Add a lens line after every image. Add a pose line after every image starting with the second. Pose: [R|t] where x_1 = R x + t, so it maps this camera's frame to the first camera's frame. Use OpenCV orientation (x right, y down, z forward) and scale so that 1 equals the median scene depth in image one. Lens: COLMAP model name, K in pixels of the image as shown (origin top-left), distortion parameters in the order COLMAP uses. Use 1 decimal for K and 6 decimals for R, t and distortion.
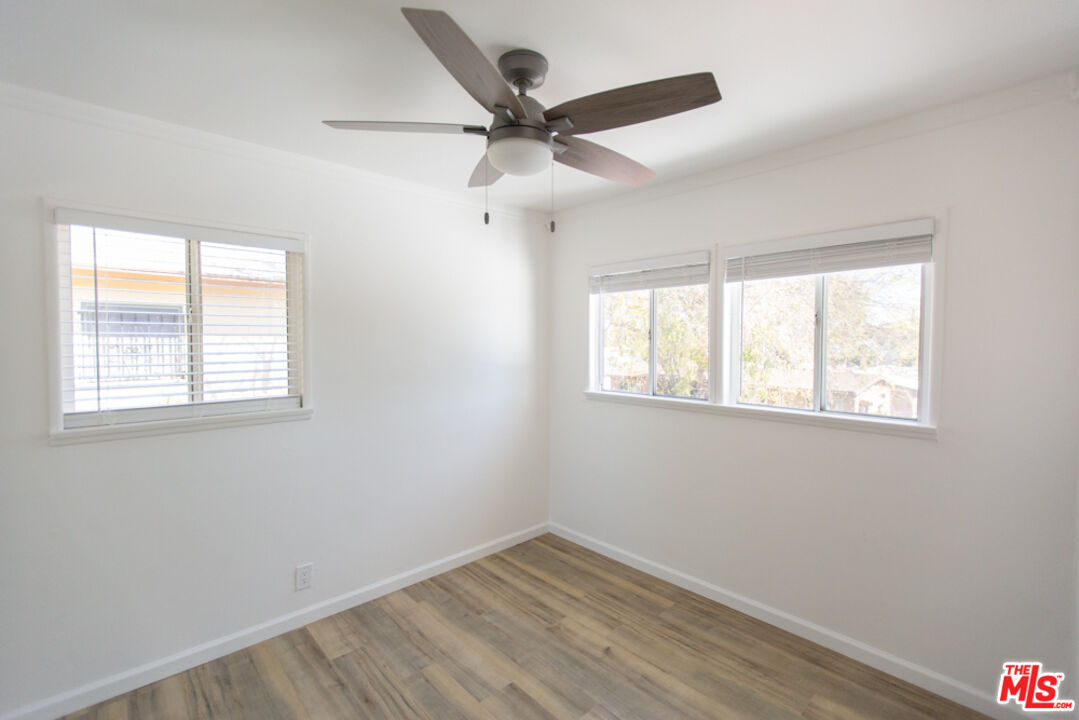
lens RADIAL K [[479.5, 0, 537.8], [0, 479.5, 360.8], [0, 0, 1]] dist [0.001871, -0.000056]
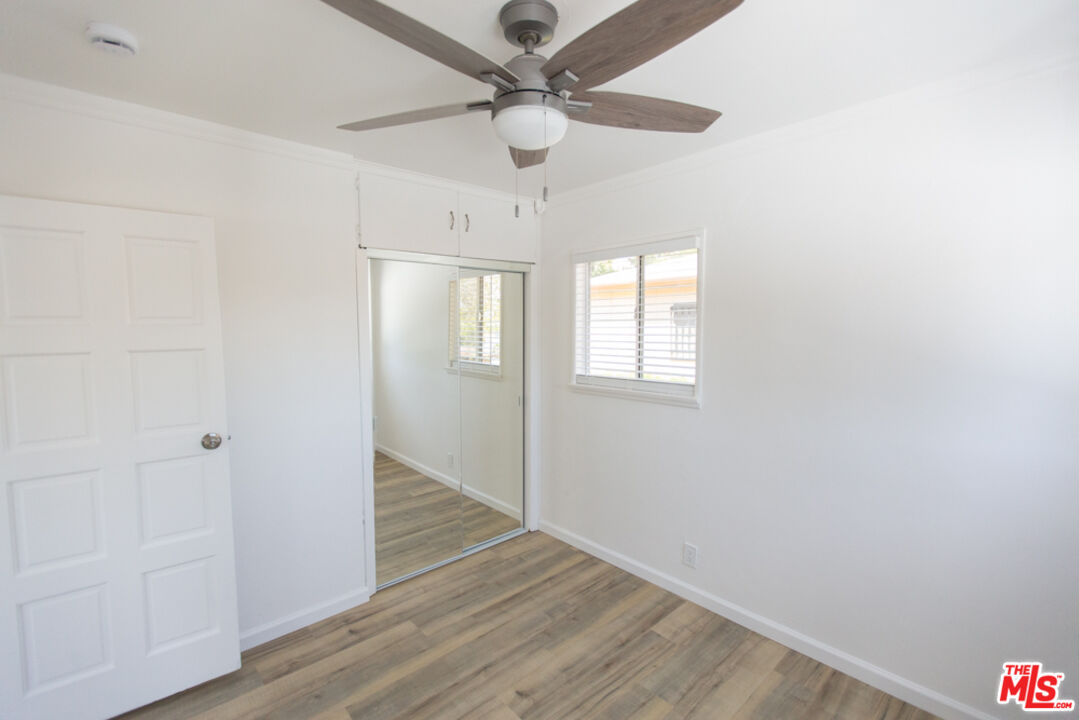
lens RADIAL K [[479.5, 0, 544.6], [0, 479.5, 358.3], [0, 0, 1]] dist [0.001871, -0.000056]
pose [[-0.016015, 0.061048, -0.998006, 0.610492], [-0.039155, 0.997330, 0.061635, -0.041803], [0.999105, 0.040064, -0.013581, 0.747806]]
